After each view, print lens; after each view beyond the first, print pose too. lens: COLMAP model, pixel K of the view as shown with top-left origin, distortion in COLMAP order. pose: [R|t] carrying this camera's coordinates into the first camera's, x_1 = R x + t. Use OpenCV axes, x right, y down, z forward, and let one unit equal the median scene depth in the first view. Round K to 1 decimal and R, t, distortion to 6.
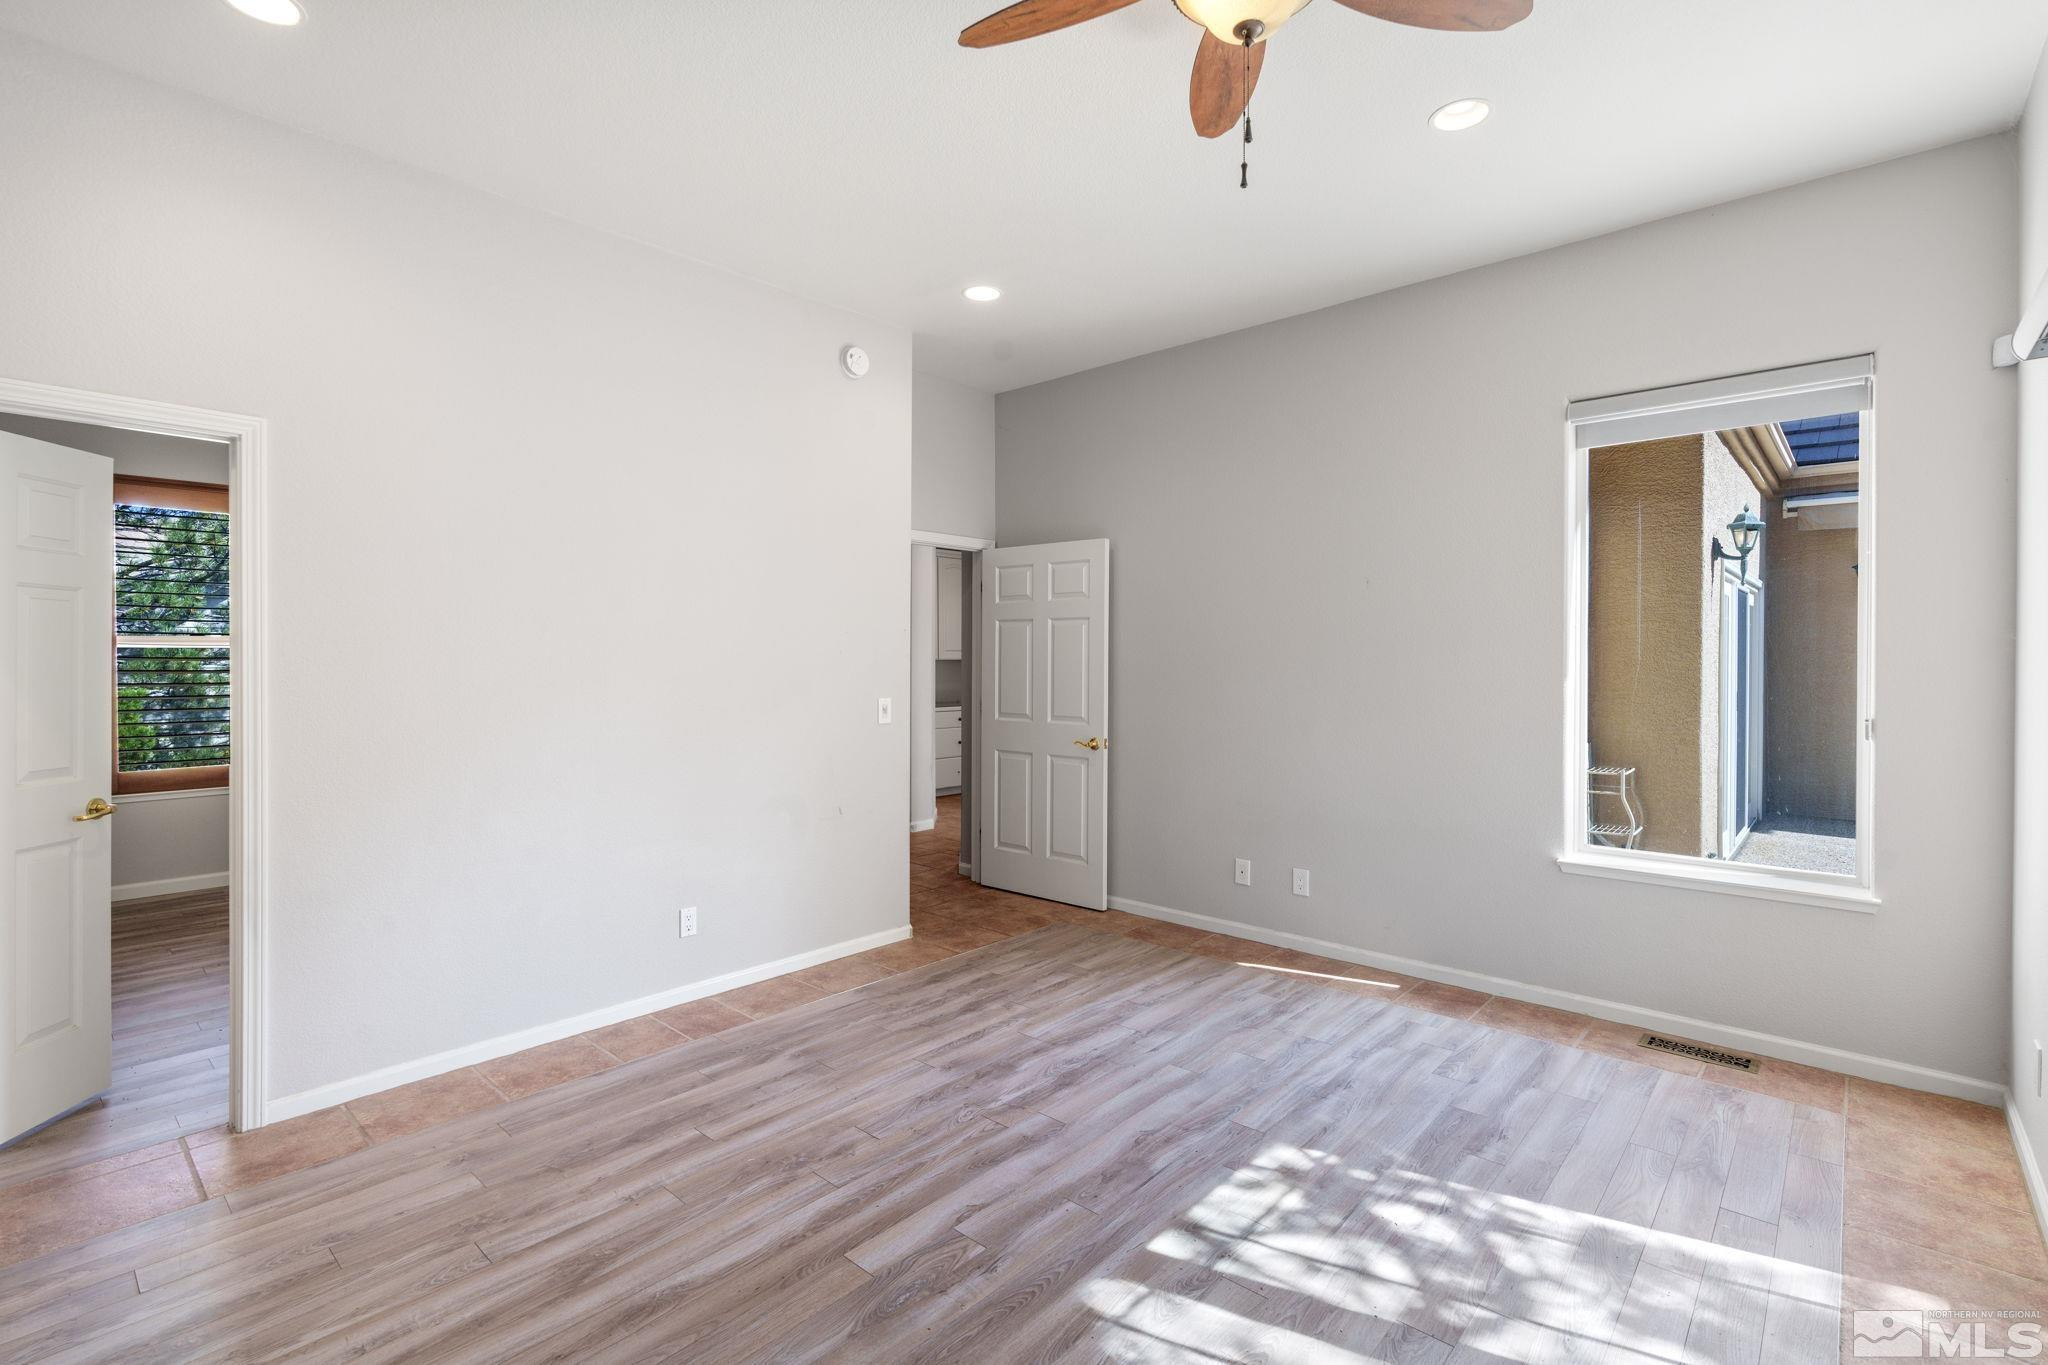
lens RADIAL K [[937.3, 0, 1022.5], [0, 937.3, 665.2], [0, 0, 1]] dist [-0.010371, 0.004007]
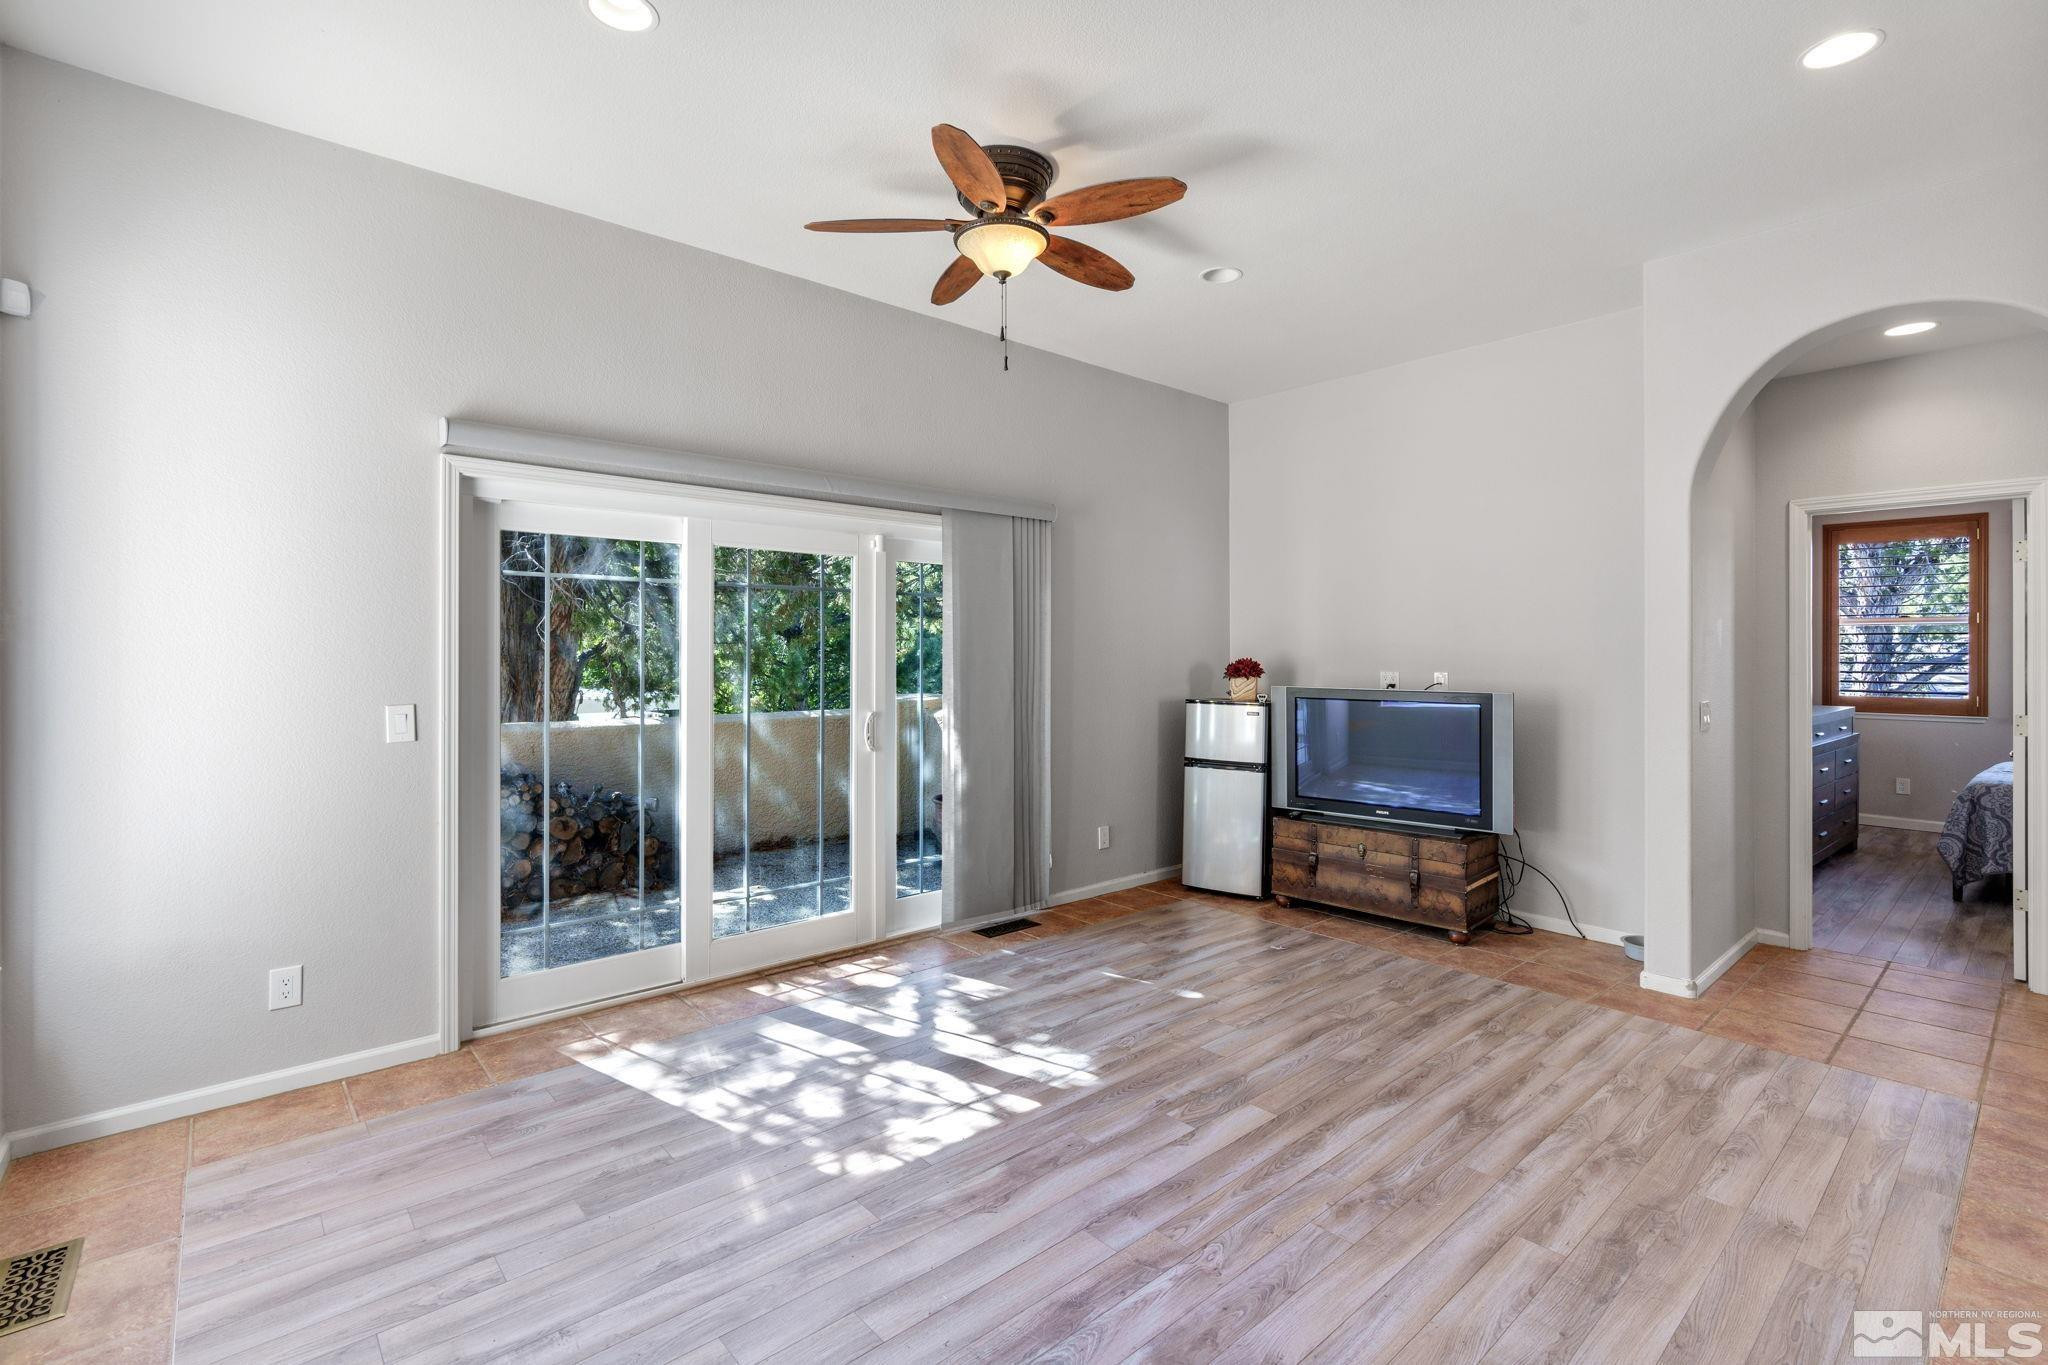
lens RADIAL K [[937.3, 0, 1027.6], [0, 937.3, 667.1], [0, 0, 1]] dist [-0.010371, 0.004007]
pose [[-0.993681, -0.003664, 0.112181, 0.006760], [-0.001746, 0.999851, 0.017196, -0.005405], [-0.112228, 0.016891, -0.993539, 1.945549]]
